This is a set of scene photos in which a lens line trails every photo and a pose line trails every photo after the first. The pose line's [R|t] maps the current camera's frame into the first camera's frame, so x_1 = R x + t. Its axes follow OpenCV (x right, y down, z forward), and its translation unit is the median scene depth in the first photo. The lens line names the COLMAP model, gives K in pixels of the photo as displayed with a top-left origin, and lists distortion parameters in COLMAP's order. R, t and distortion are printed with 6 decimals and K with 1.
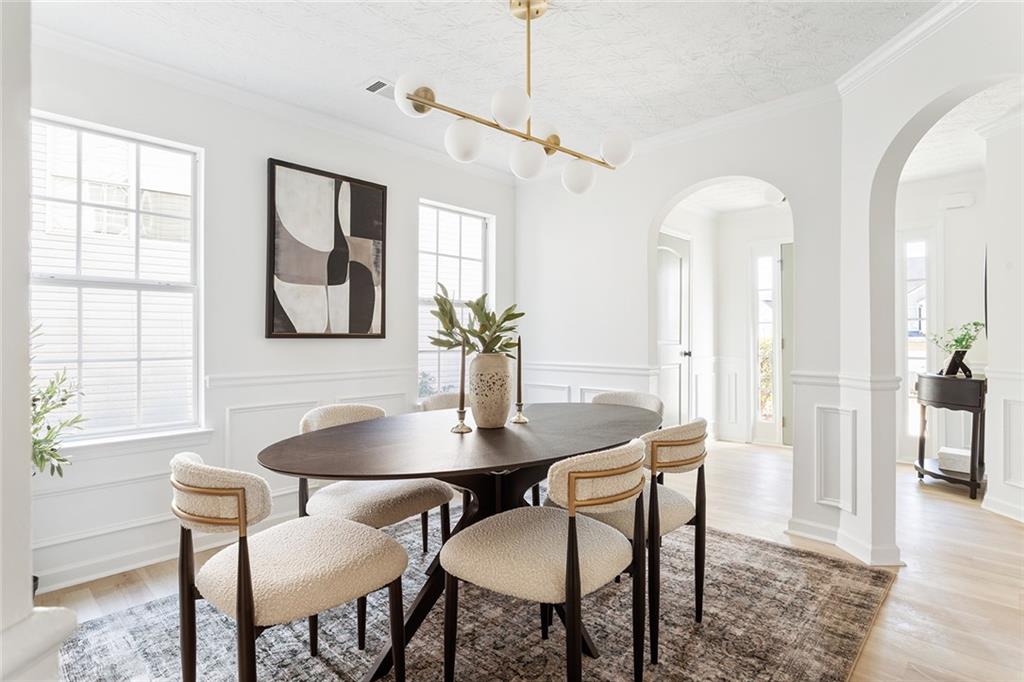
lens RADIAL K [[521.4, 0, 516.8], [0, 521.4, 392.3], [0, 0, 1]] dist [0.000203, 0.000035]
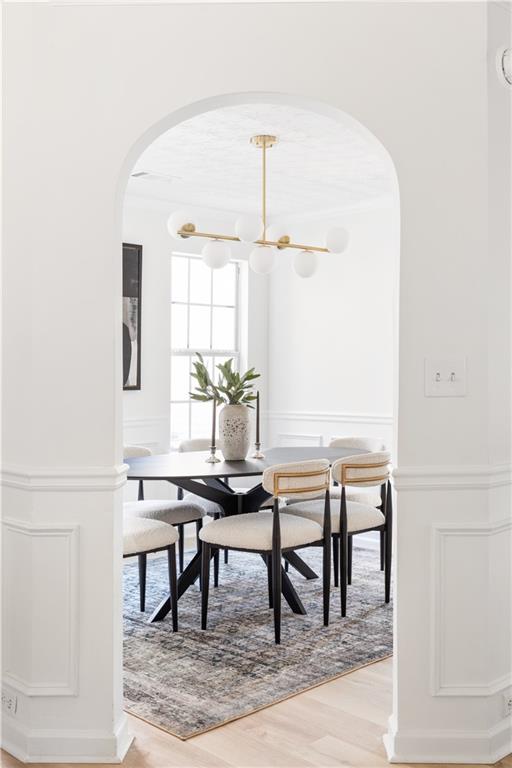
lens RADIAL K [[825.3, 0, 256.0], [0, 825.3, 384.0], [0, 0, 1]] dist [0.169418, 0.000159]
pose [[0.998550, -0.007172, -0.053355, 0.111492], [0.002087, 0.995499, -0.094747, 0.069603], [0.053794, 0.094498, 0.994071, -1.051732]]
